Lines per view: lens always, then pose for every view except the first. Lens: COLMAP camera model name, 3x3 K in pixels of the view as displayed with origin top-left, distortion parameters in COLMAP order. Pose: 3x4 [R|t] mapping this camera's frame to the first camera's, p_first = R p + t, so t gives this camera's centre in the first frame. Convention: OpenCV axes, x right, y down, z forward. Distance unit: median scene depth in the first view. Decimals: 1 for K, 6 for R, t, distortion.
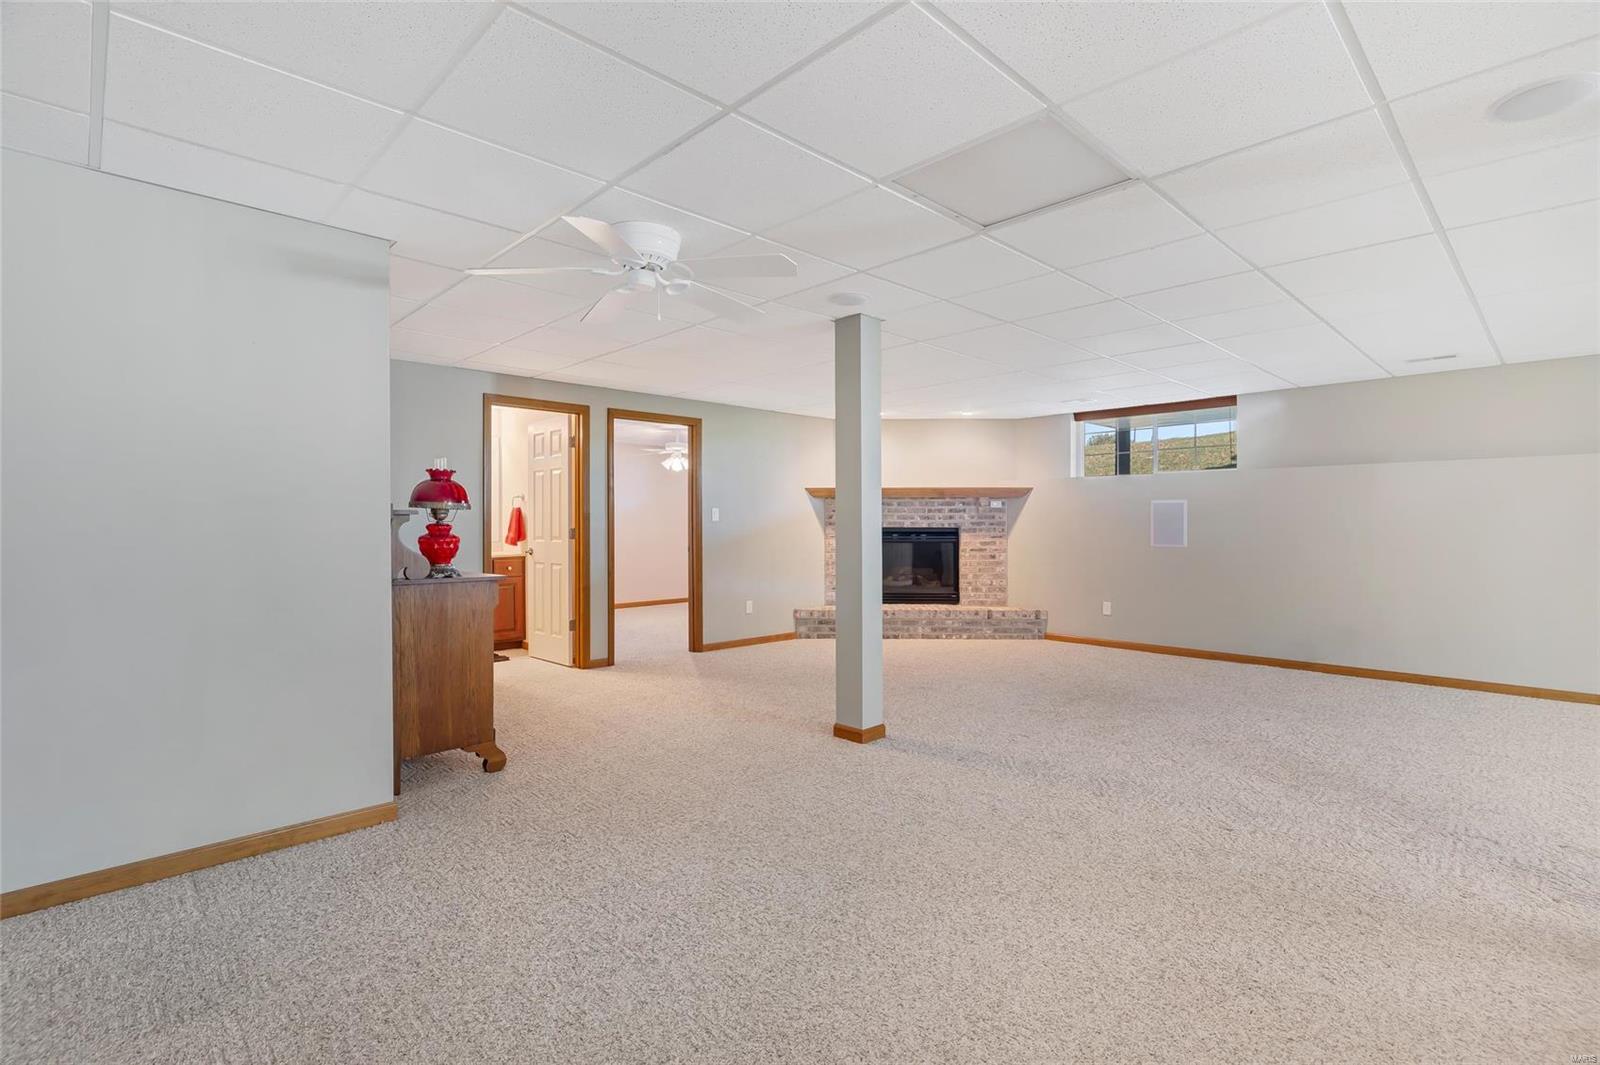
lens RADIAL K [[752.3, 0, 796.6], [0, 752.3, 522.0], [0, 0, 1]] dist [-0.000458, -0.000671]
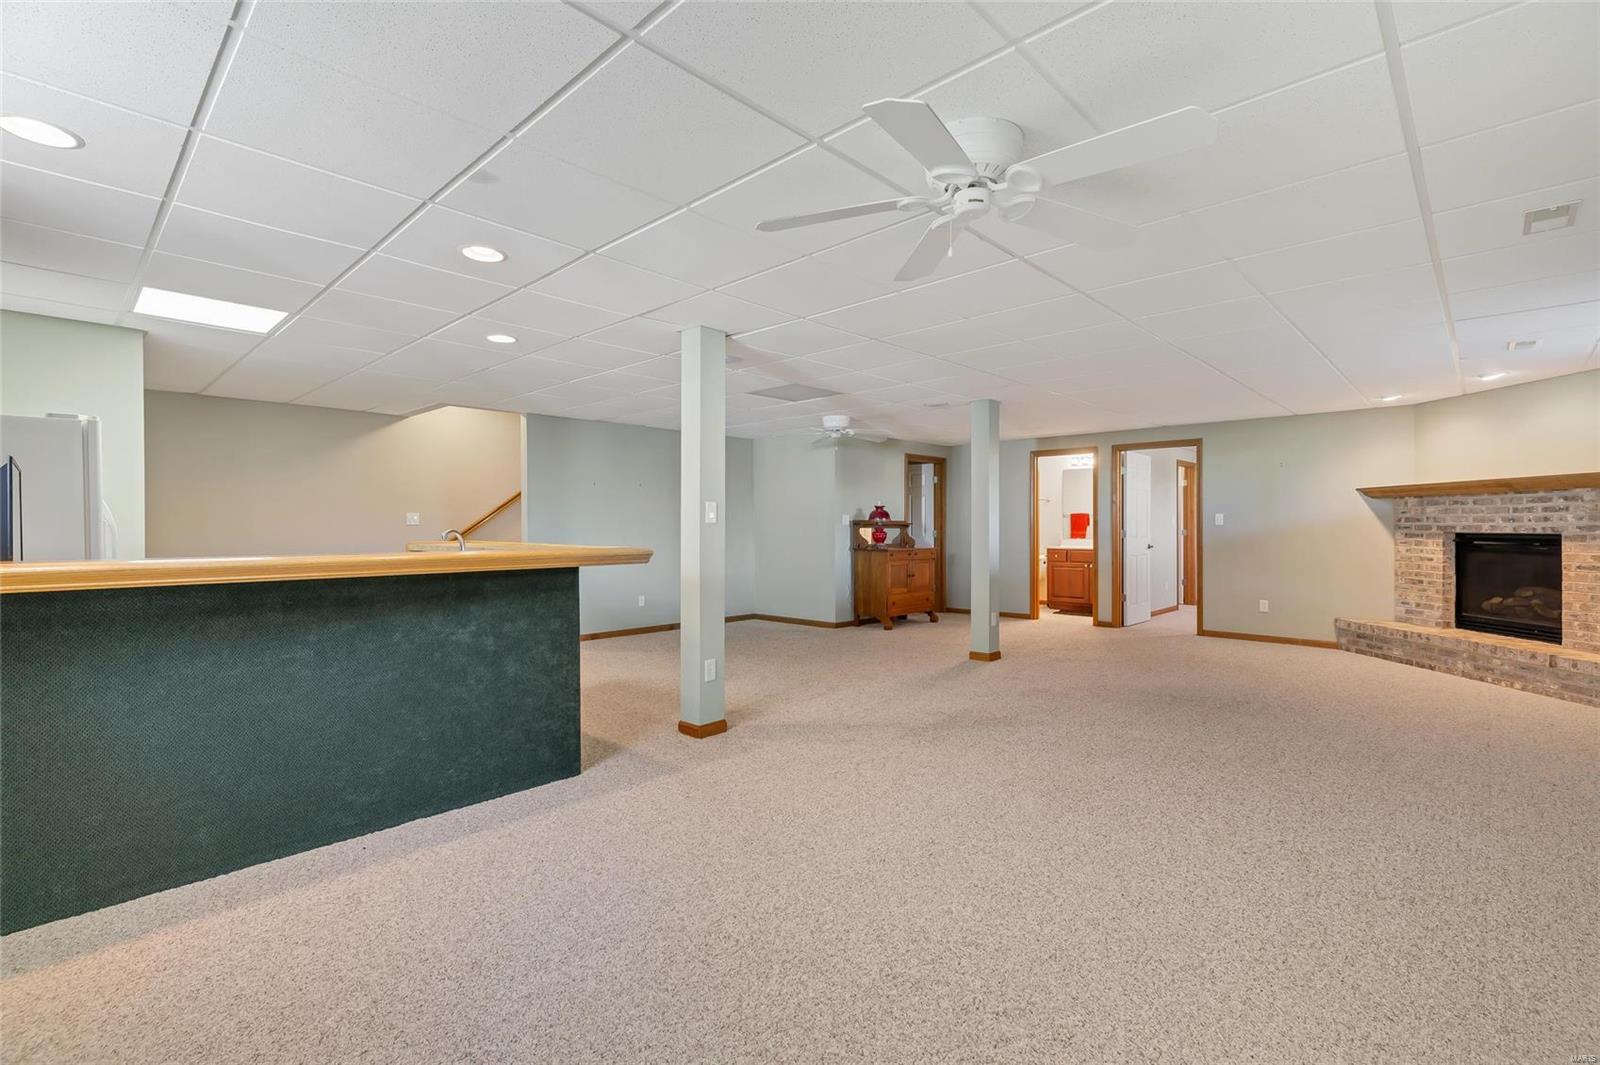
lens RADIAL K [[721.9, 0, 796.2], [0, 721.9, 532.7], [0, 0, 1]] dist [0.004346, 0.000775]
pose [[0.042048, 0.009721, -0.999068, 0.850563], [0.002527, 0.999948, 0.009836, -0.001776], [0.999112, -0.002938, 0.042022, 0.275806]]
